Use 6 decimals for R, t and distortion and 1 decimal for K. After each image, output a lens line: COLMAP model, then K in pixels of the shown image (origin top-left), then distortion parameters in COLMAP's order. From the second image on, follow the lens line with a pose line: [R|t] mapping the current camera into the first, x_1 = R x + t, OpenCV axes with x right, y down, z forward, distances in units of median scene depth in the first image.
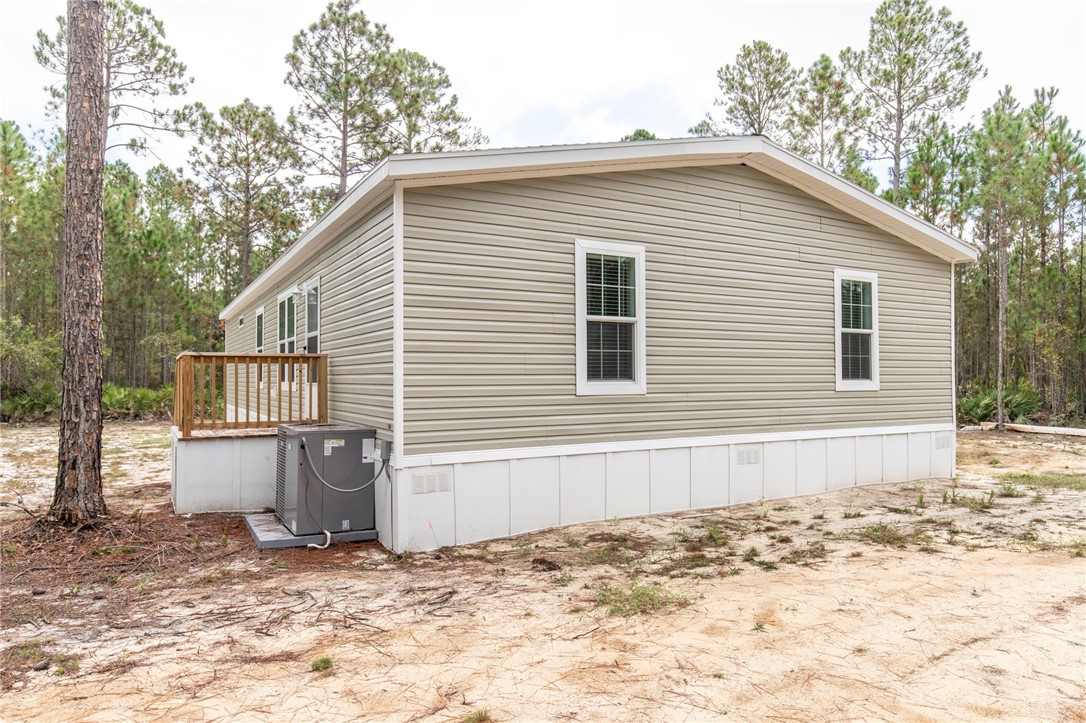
lens RADIAL K [[719.7, 0, 543.0], [0, 719.7, 361.5], [0, 0, 1]] dist [0.003240, 0.001051]
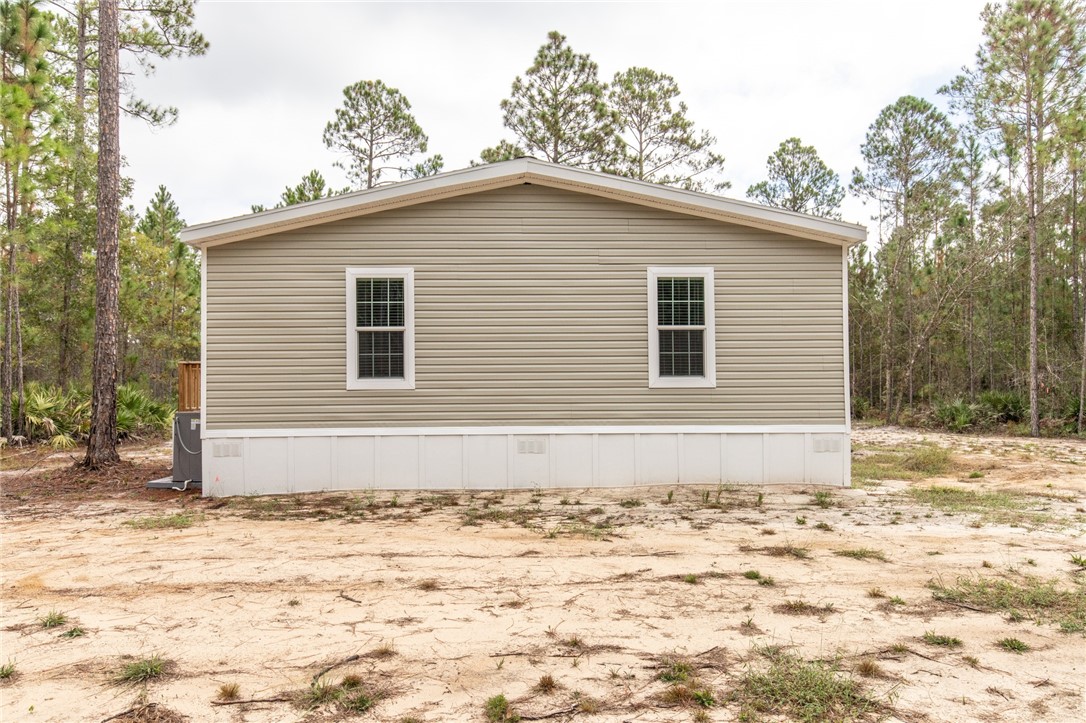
lens RADIAL K [[732.9, 0, 543.0], [0, 732.9, 361.5], [0, 0, 1]] dist [-0.007875, -0.002715]
pose [[0.873362, -0.018945, -0.486703, 0.938549], [0.015537, 0.999818, -0.011038, 0.015720], [0.486824, 0.002079, 0.873498, 0.028642]]
